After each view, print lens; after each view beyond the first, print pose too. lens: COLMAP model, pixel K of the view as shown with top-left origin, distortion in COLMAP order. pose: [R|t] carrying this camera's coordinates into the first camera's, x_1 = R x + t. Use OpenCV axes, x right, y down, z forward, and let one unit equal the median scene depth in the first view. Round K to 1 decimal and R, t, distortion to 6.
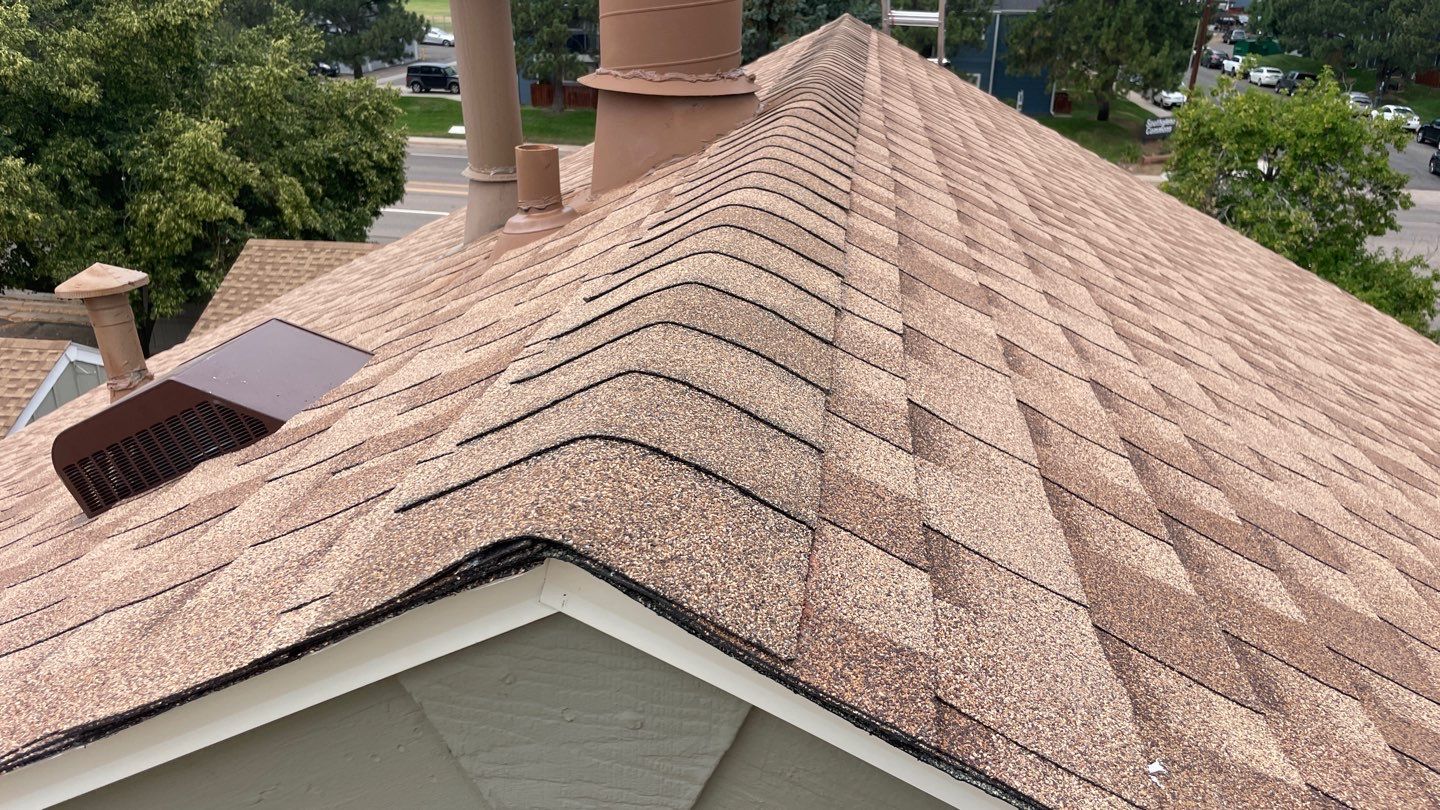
lens RADIAL K [[1105.2, 0, 711.4], [0, 1105.2, 429.7], [0, 0, 1]] dist [0.071161, -0.111323]
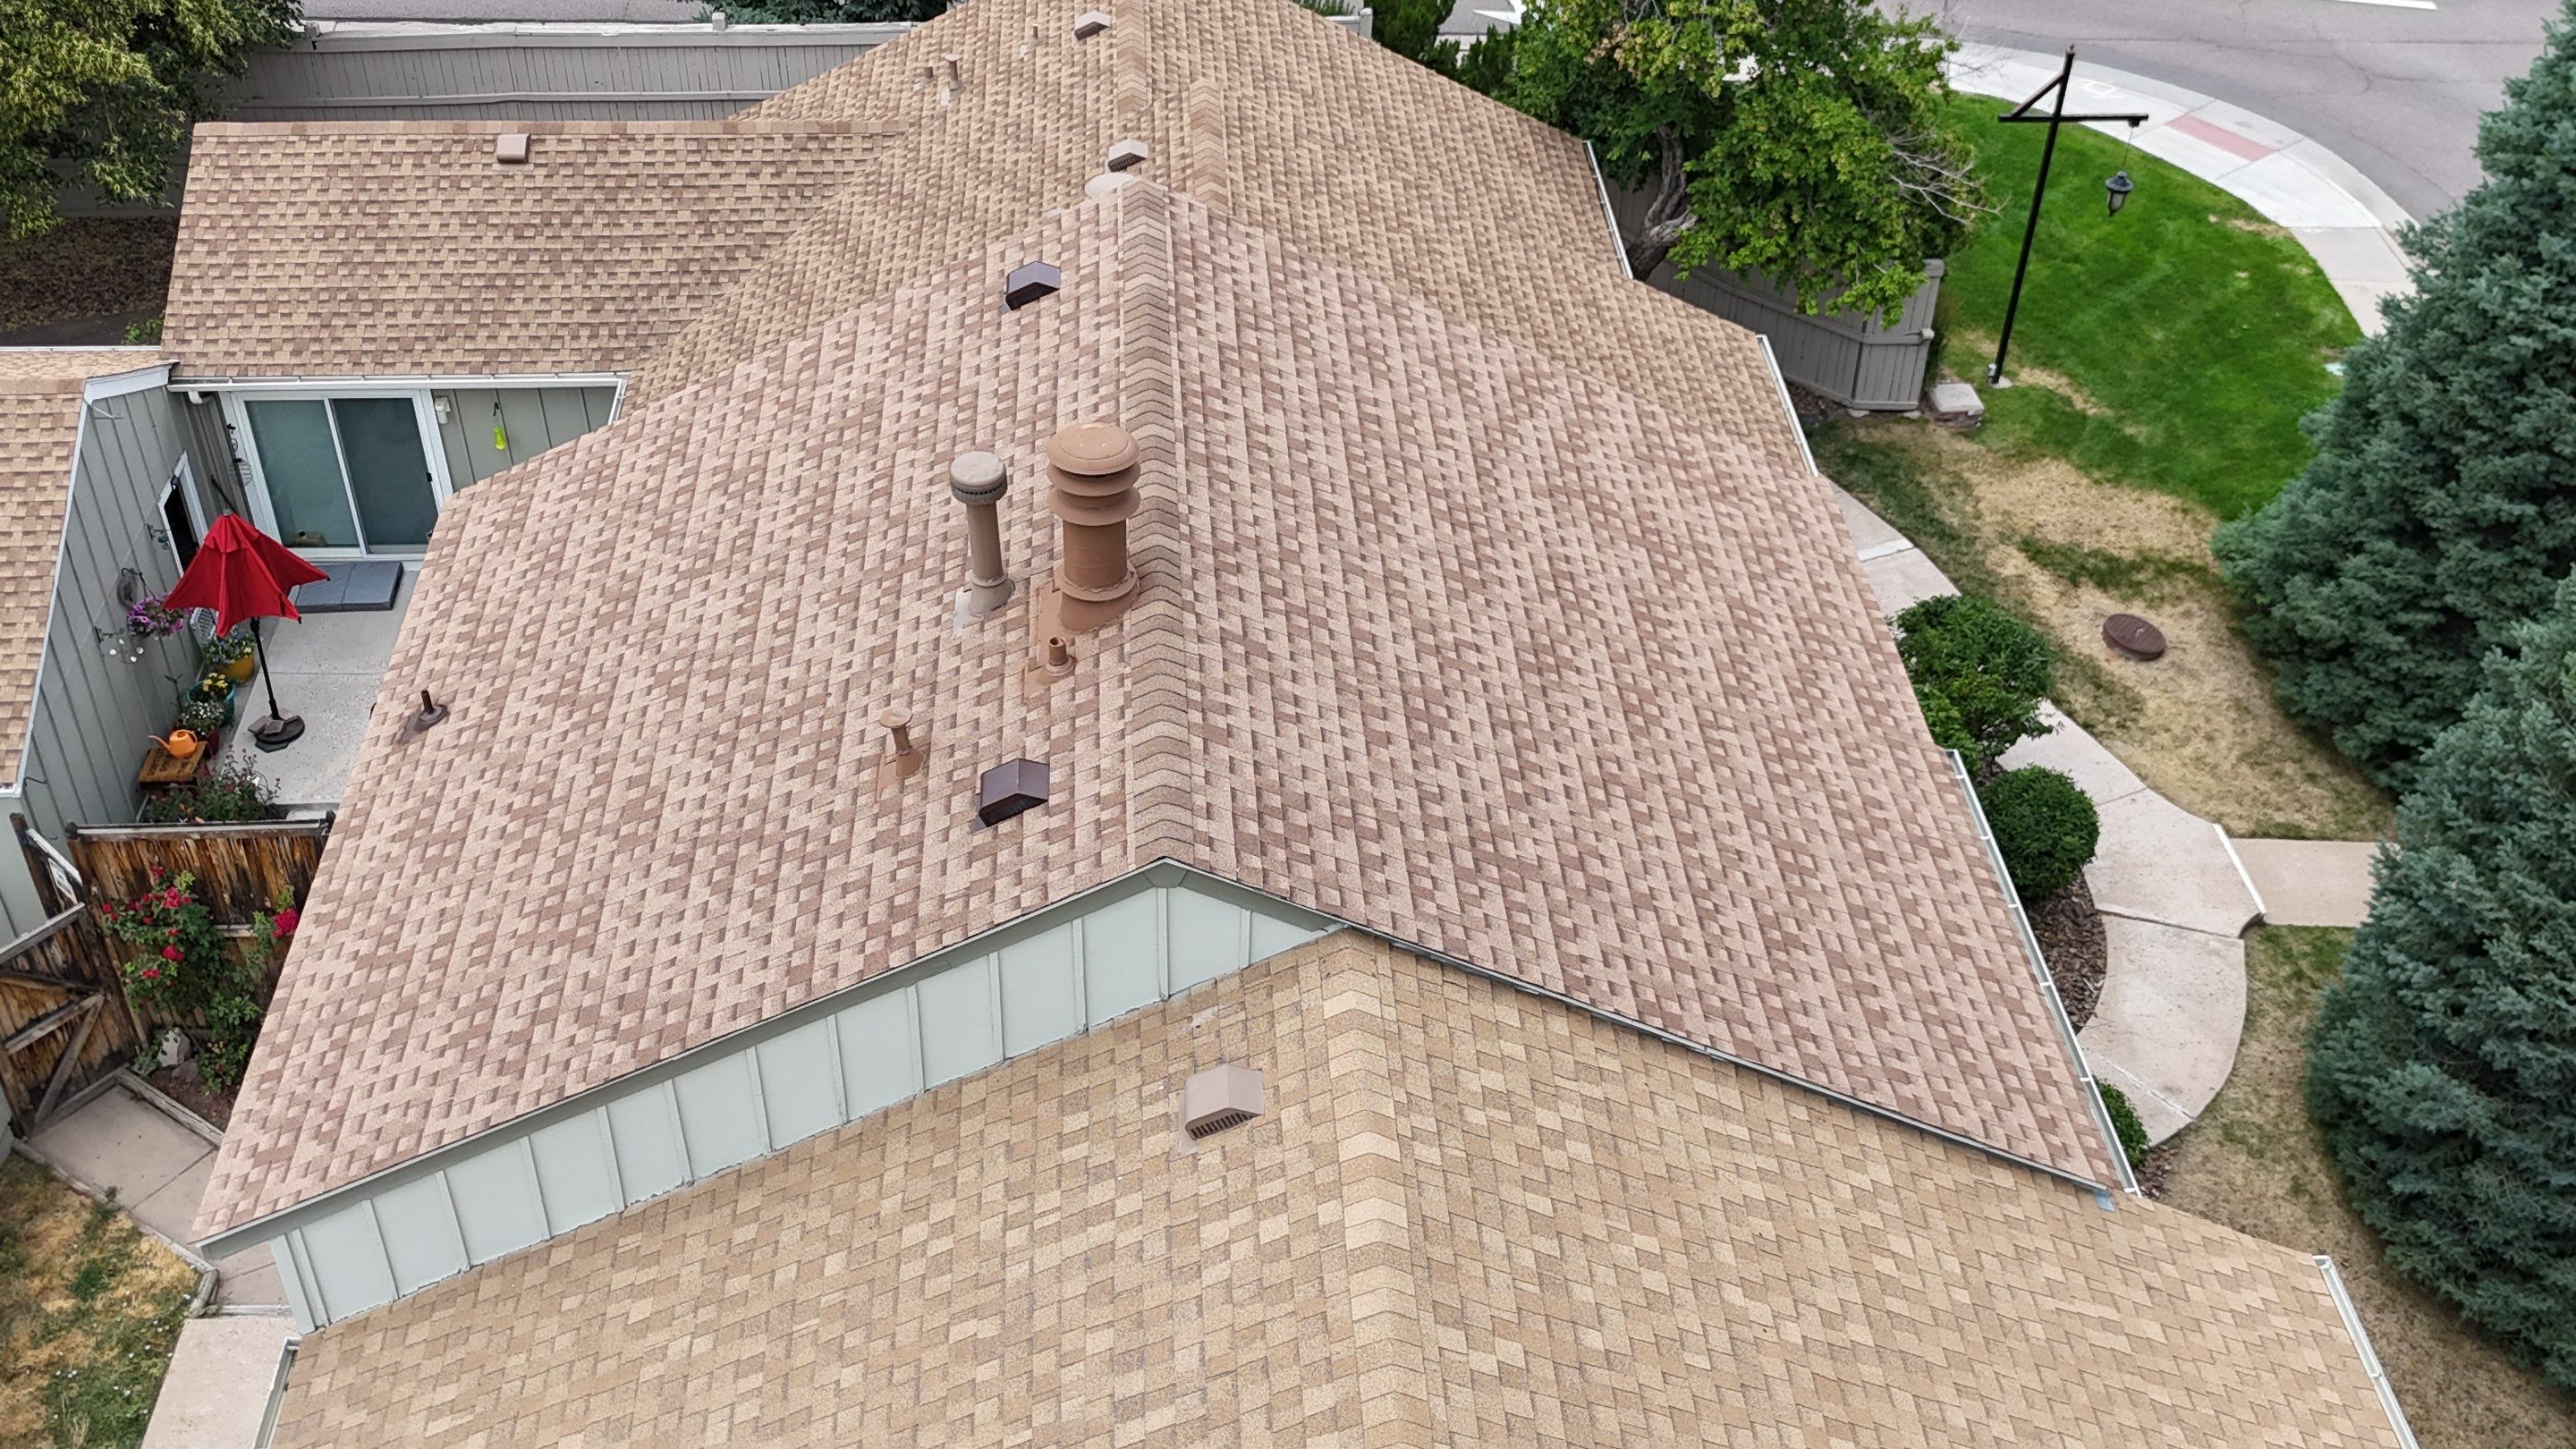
lens RADIAL K [[2609.1, 0, 1288.0], [0, 2609.1, 724.5], [0, 0, 1]] dist [0.081022, -0.006132]
pose [[0.980885, -0.114018, 0.157687, -0.075659], [0.065714, 0.956840, 0.283089, -0.216567], [-0.183159, -0.267315, 0.946042, -0.598870]]
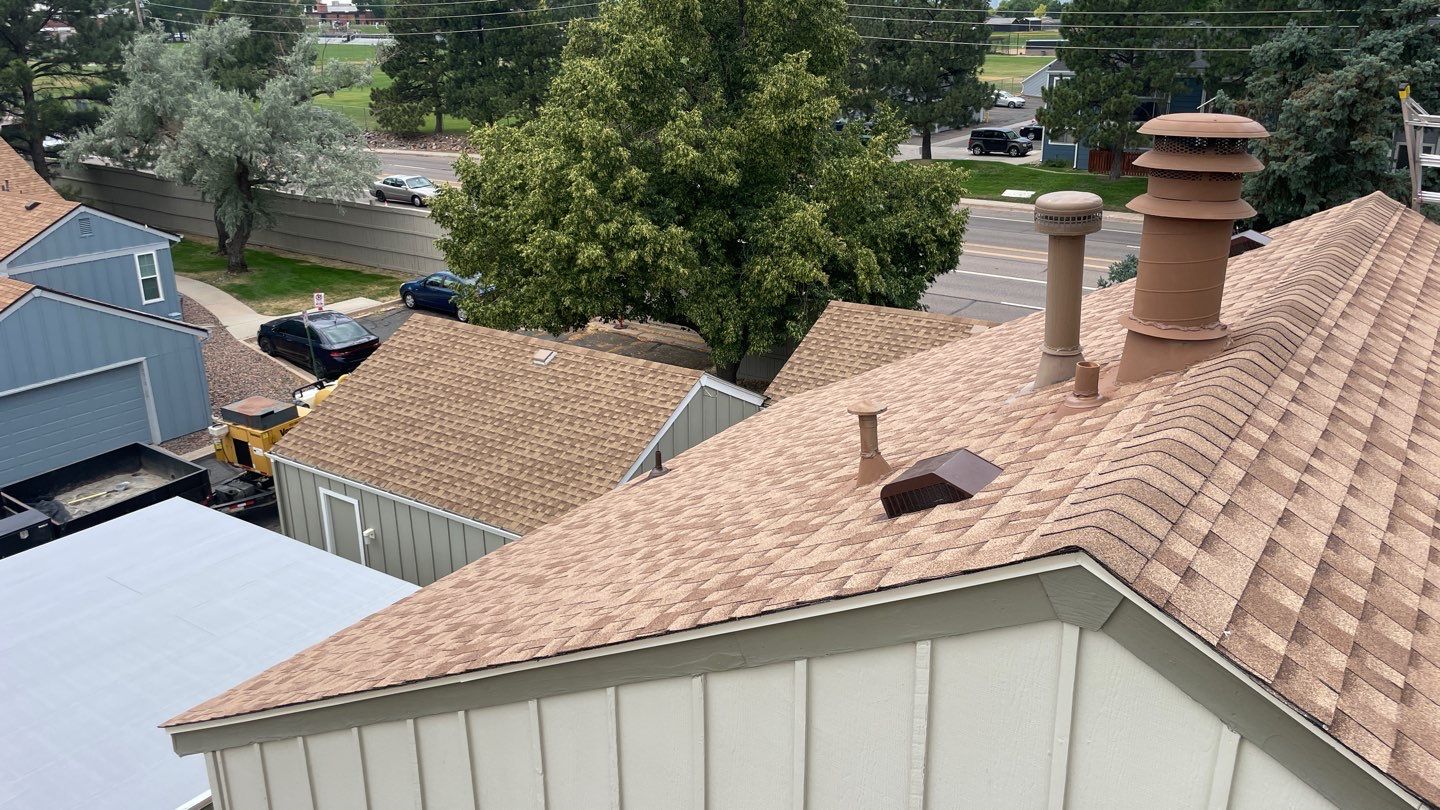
lens RADIAL K [[1100.0, 0, 720.0], [0, 1100.0, 405.0], [0, 0, 1]] dist [0.086363, -0.116058]
pose [[0.892846, 0.126618, -0.432198, 0.014415], [-0.153393, 0.987782, -0.027501, -0.004261], [0.423435, 0.090850, 0.901360, -0.127549]]
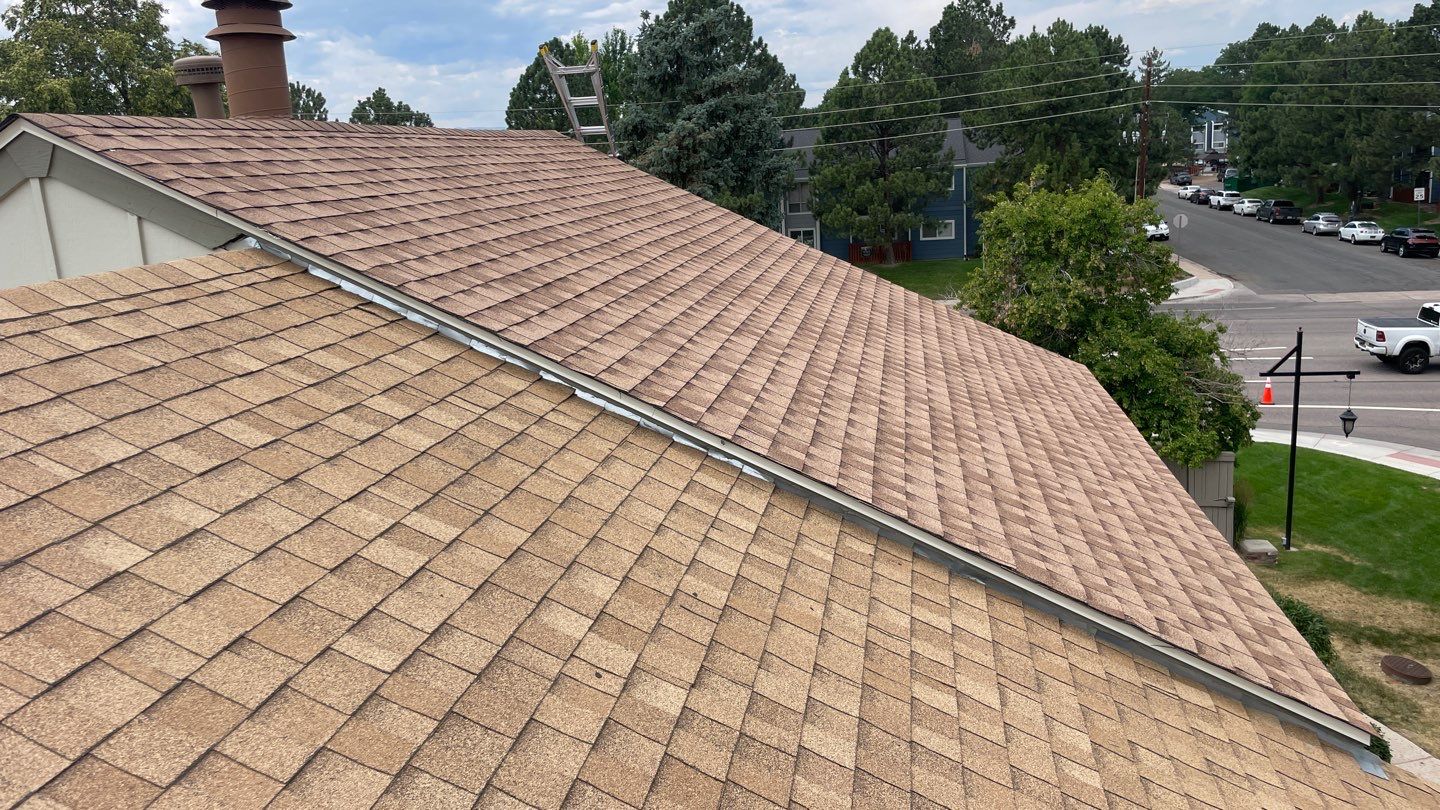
lens RADIAL K [[1100.0, 0, 720.0], [0, 1100.0, 405.0], [0, 0, 1]] dist [0.086363, -0.116058]
pose [[0.997125, -0.062960, -0.042175, 0.151065], [0.054885, 0.983751, -0.170942, 0.112978], [0.052252, 0.168136, 0.984378, -0.184106]]
